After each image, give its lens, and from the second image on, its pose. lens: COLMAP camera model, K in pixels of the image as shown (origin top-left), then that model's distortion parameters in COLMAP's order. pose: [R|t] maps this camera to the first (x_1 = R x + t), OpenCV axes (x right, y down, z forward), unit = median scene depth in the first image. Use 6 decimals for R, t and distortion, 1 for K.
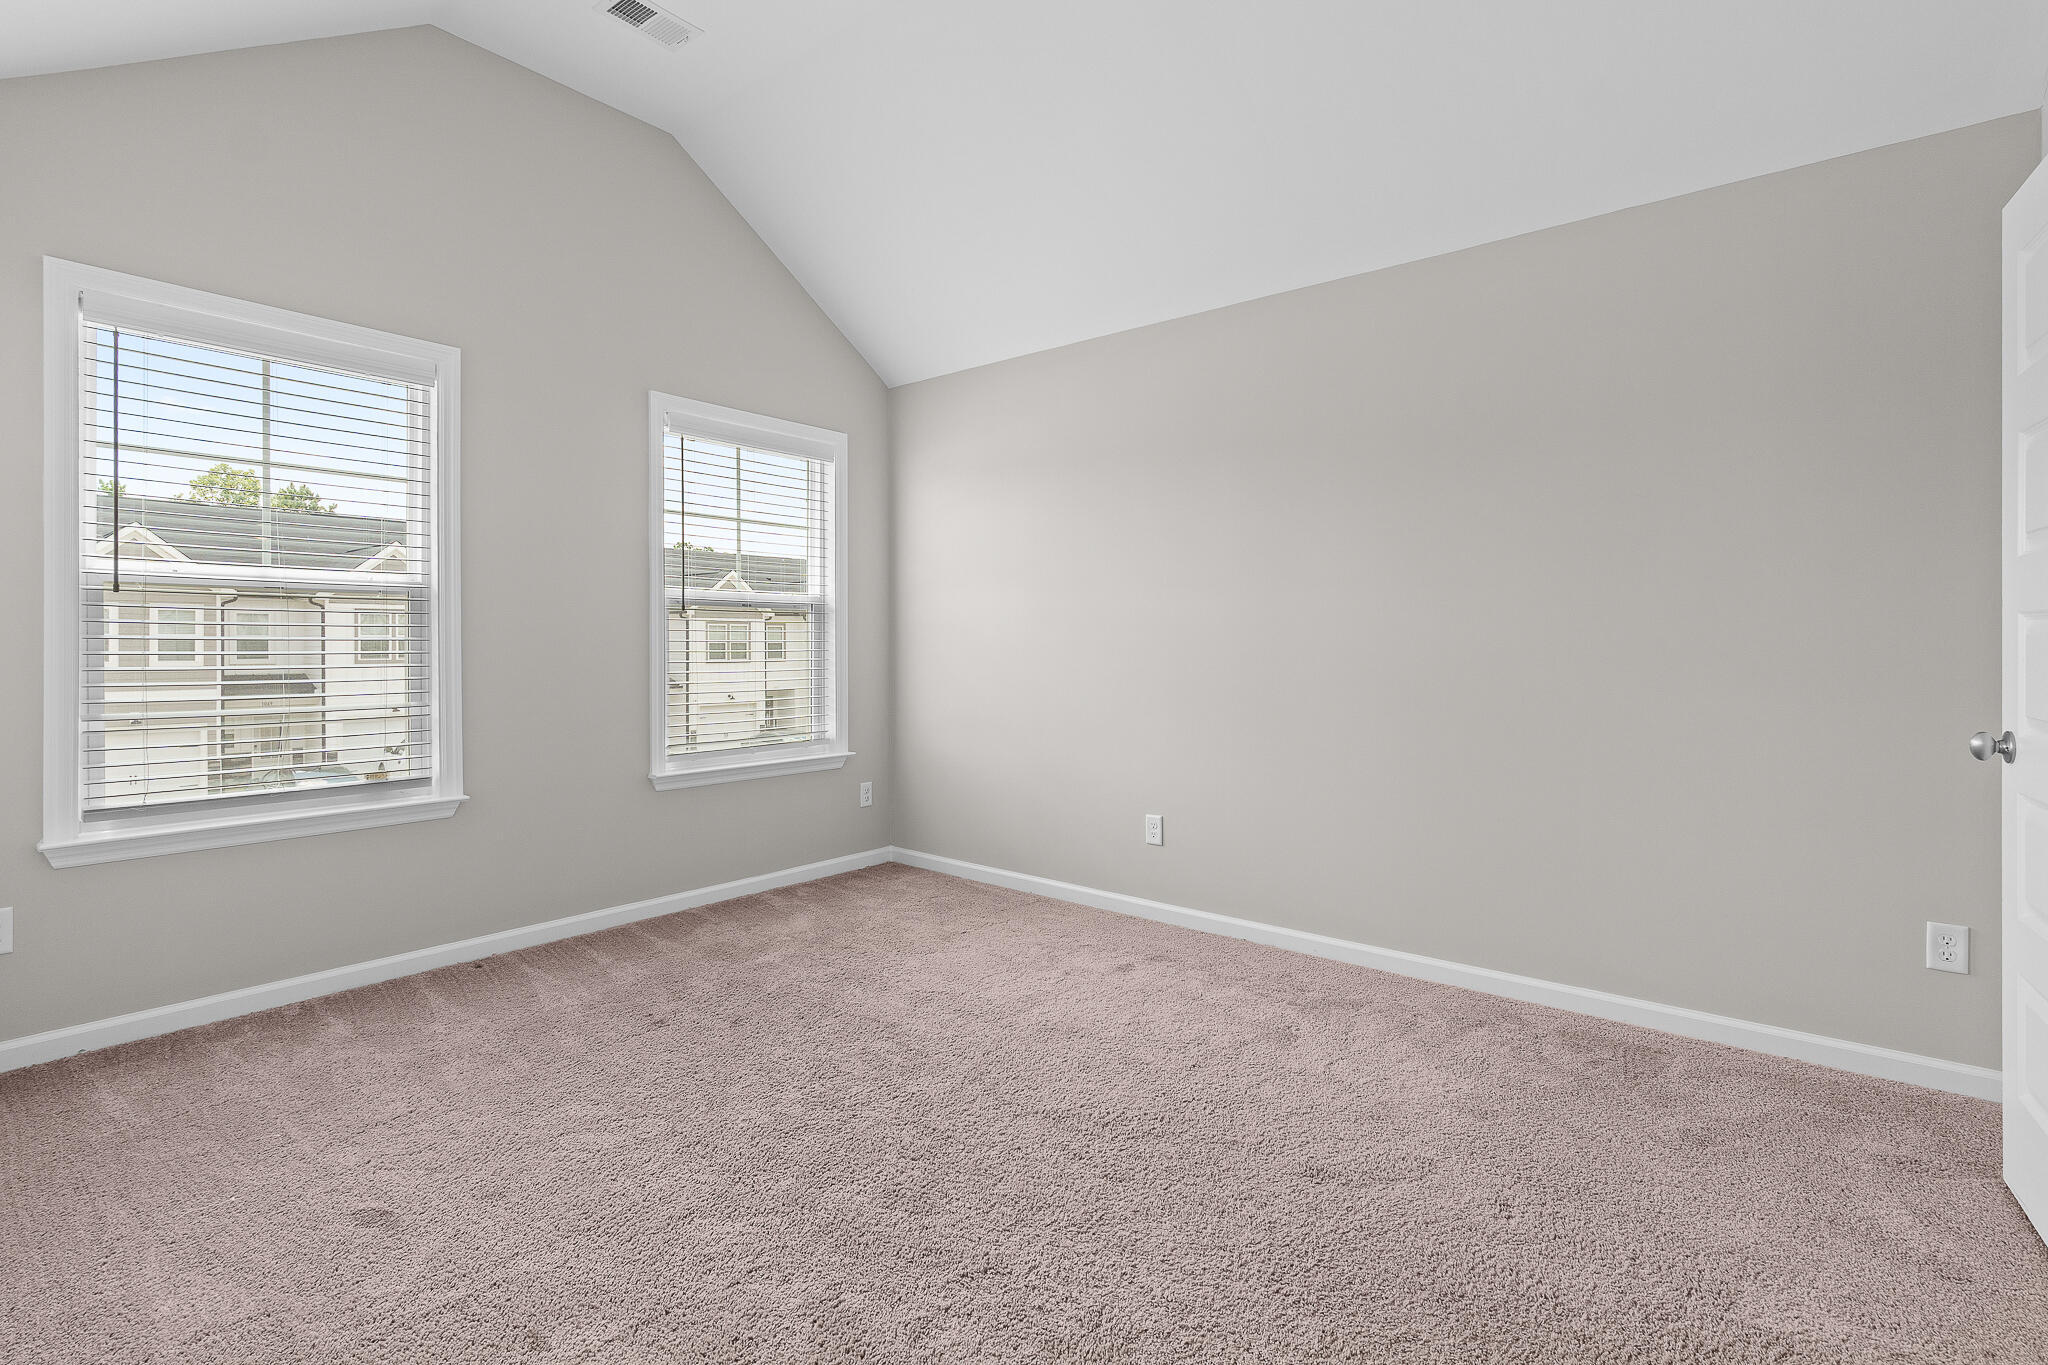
lens RADIAL K [[939.4, 0, 1021.8], [0, 939.4, 667.8], [0, 0, 1]] dist [0.005271, 0.000330]
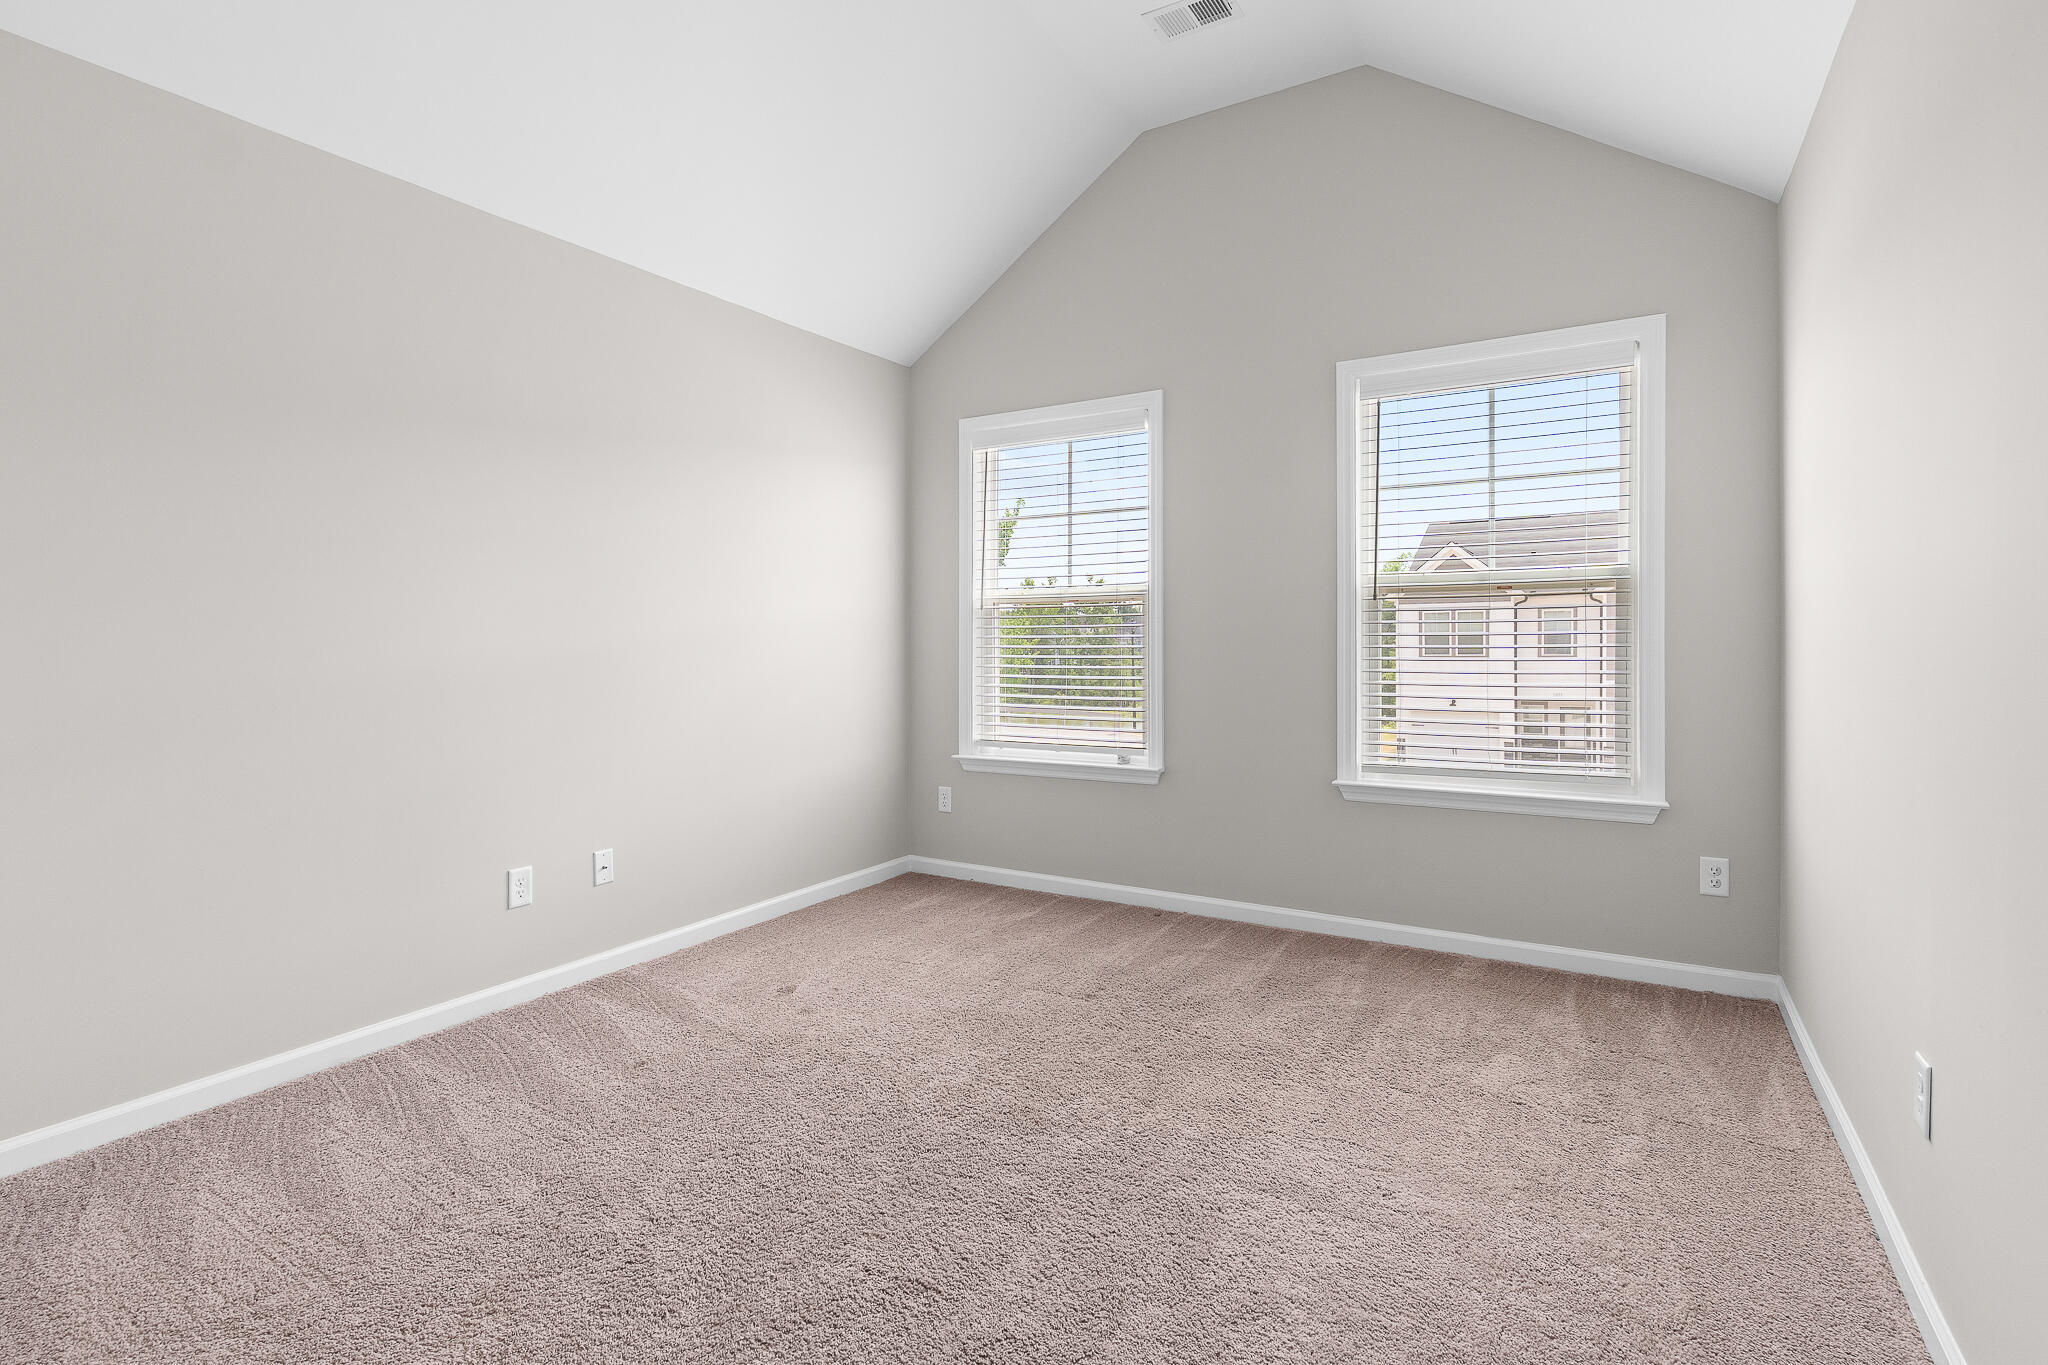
lens RADIAL K [[939.4, 0, 1027.8], [0, 939.4, 660.5], [0, 0, 1]] dist [0.005271, 0.000330]
pose [[0.155868, 0.017578, -0.987622, 0.397938], [-0.018685, 0.999715, 0.014845, -0.009824], [0.987601, 0.016140, 0.156152, 0.473197]]
